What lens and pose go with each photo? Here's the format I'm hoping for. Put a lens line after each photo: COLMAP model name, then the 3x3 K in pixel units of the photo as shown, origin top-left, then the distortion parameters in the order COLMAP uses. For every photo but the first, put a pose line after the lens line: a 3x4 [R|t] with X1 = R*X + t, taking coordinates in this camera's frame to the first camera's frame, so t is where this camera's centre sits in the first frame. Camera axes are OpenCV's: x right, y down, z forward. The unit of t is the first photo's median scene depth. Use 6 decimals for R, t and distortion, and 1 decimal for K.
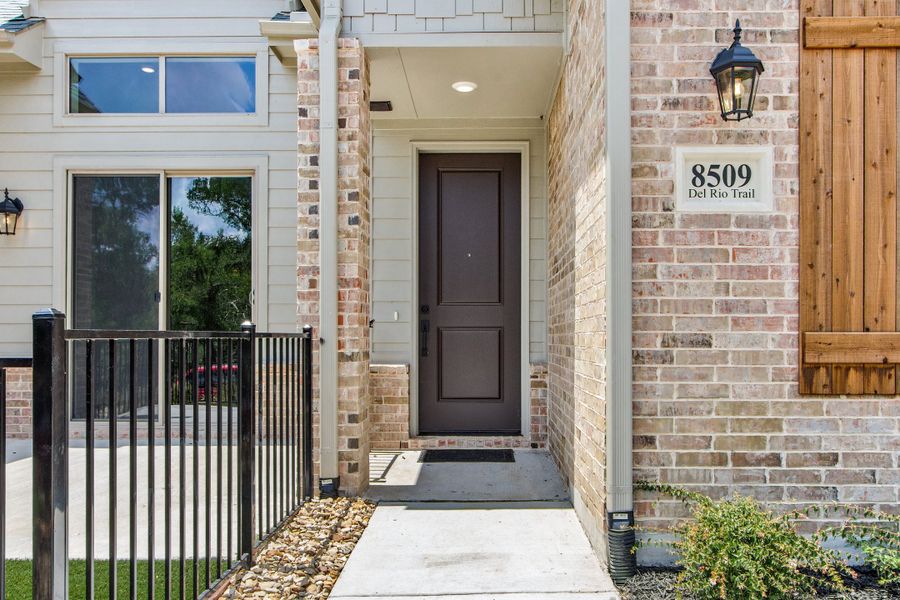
lens RADIAL K [[678.9, 0, 461.8], [0, 678.9, 323.6], [0, 0, 1]] dist [-0.011310, 0.018739]
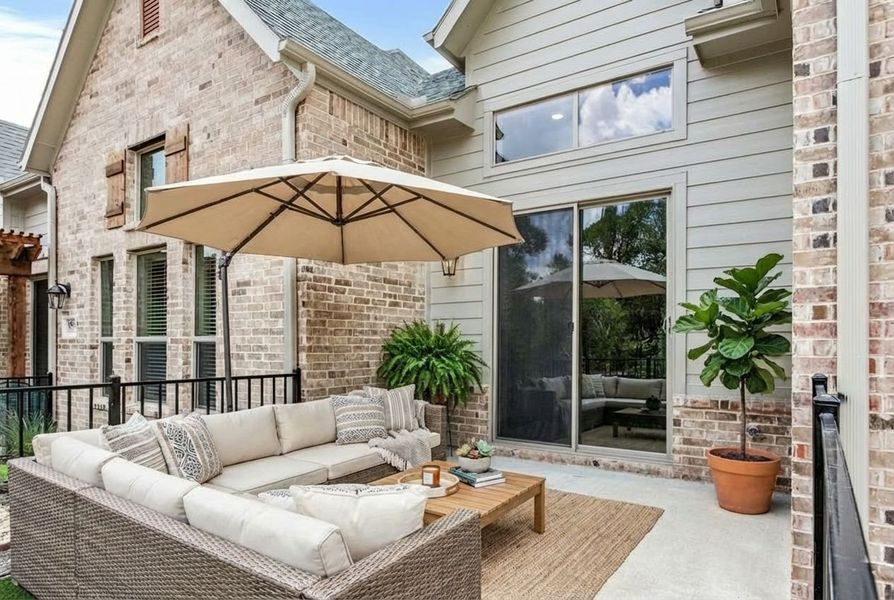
lens RADIAL K [[545.0, 0, 448.5], [0, 545.0, 341.5], [0, 0, 1]] dist [-0.002997, 0.000446]
pose [[0.833389, 0.001881, -0.552684, -0.227949], [-0.000026, 0.999994, 0.003364, -0.030887], [0.552687, -0.002789, 0.833384, 0.323633]]
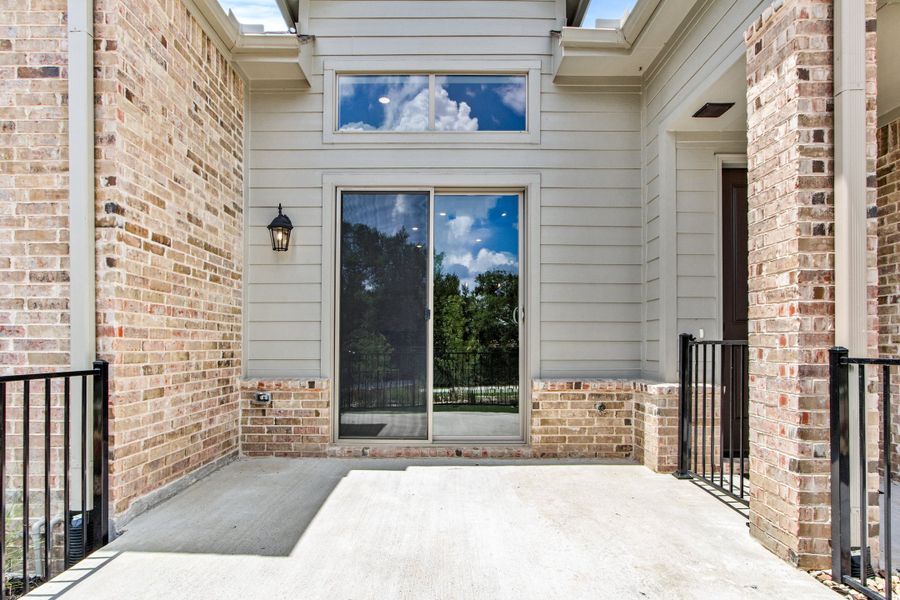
lens RADIAL K [[485.9, 0, 453.1], [0, 485.9, 340.0], [0, 0, 1]] dist [-0.005081, 0.000805]
pose [[0.999974, 0.005252, 0.004999, -0.641214], [-0.005242, 0.999984, -0.001923, -0.001501], [-0.005009, 0.001896, 0.999986, 0.444371]]
